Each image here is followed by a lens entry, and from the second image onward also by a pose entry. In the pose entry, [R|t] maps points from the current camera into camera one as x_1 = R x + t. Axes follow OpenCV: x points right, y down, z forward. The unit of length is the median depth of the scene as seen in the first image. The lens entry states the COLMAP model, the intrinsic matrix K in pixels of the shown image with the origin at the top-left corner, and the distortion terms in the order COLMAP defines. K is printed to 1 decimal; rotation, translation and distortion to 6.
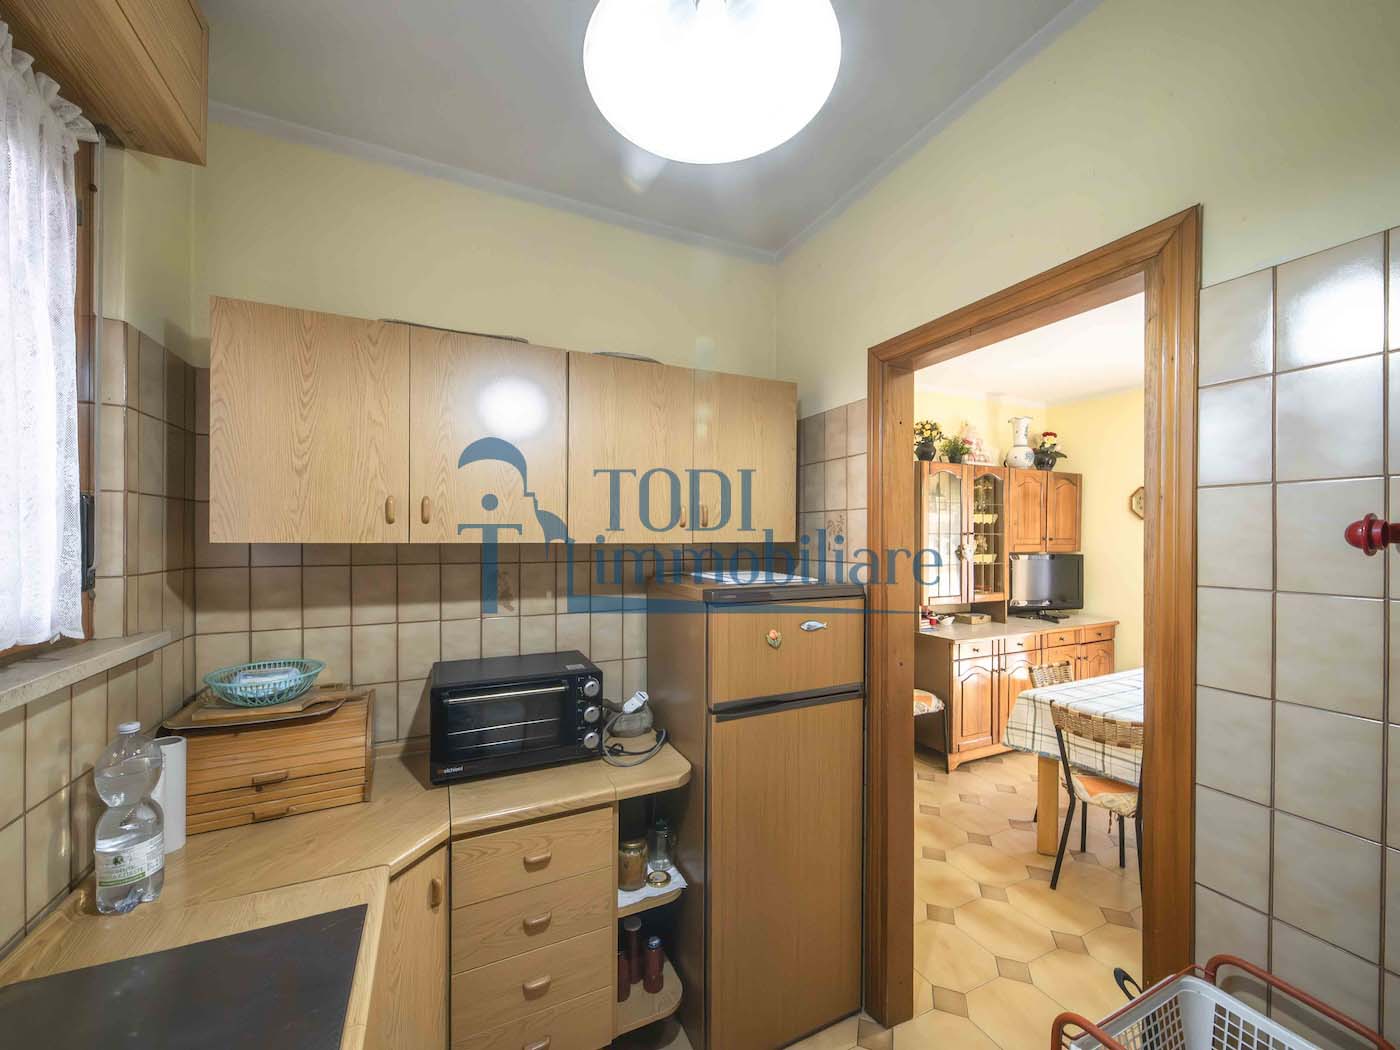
lens RADIAL K [[541.6, 0, 700.4], [0, 541.6, 535.6], [0, 0, 1]] dist [0.001149, 0.000064]
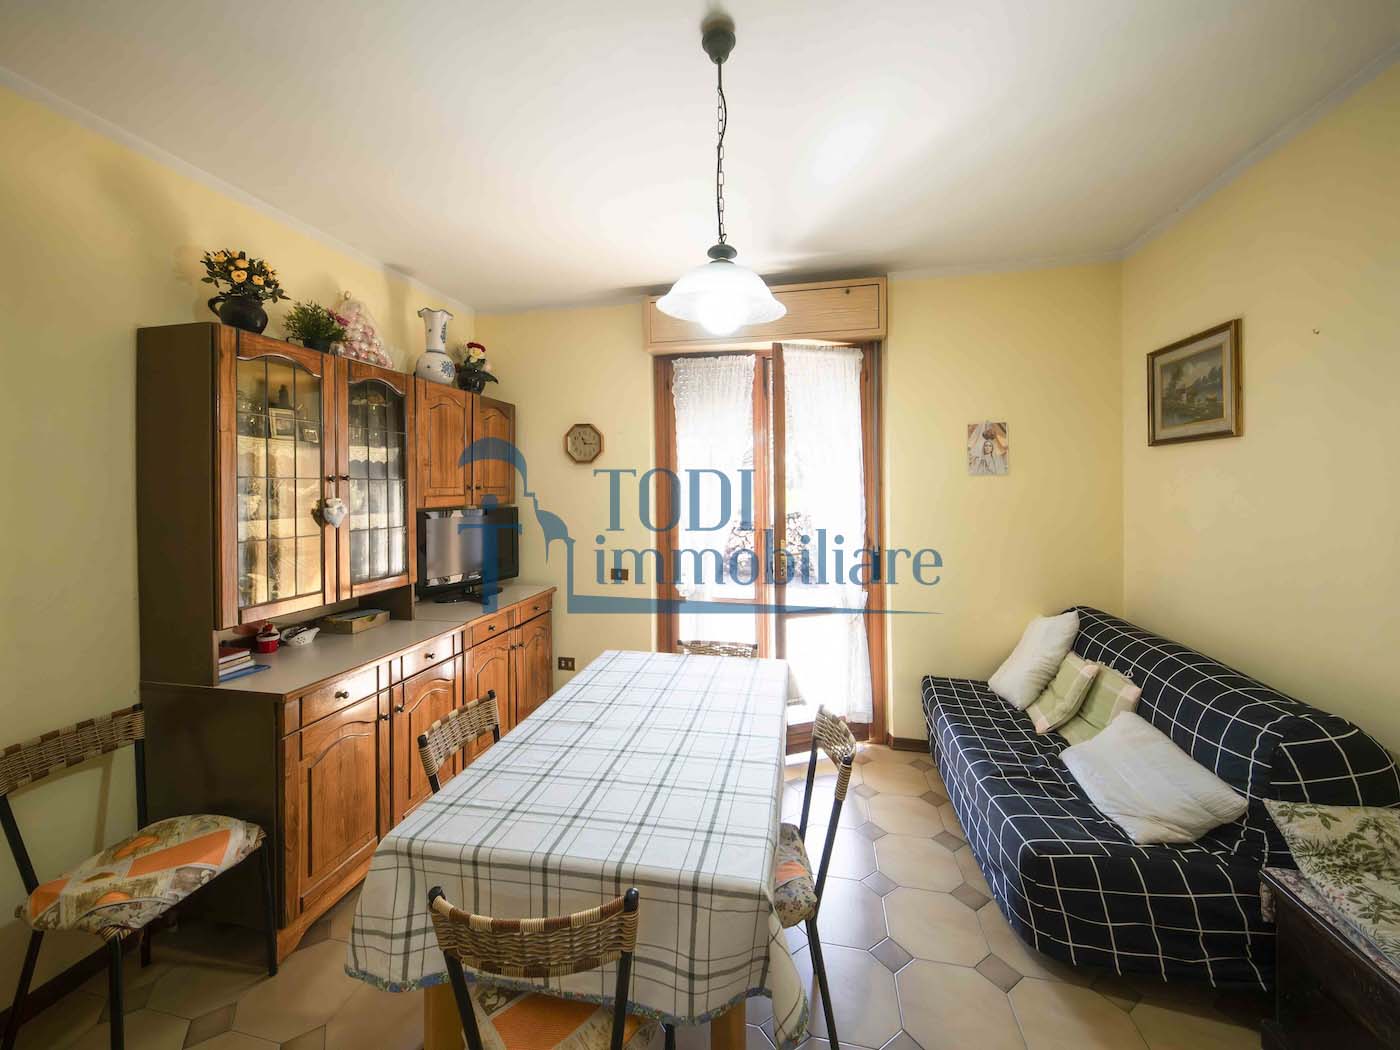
lens RADIAL K [[540.8, 0, 703.0], [0, 540.8, 483.3], [0, 0, 1]] dist [-0.000077, -0.000036]
pose [[0.594120, -0.003442, 0.804369, 0.256133], [0.013013, 0.999901, -0.005333, 0.008841], [-0.804271, 0.013636, 0.594106, 0.345569]]
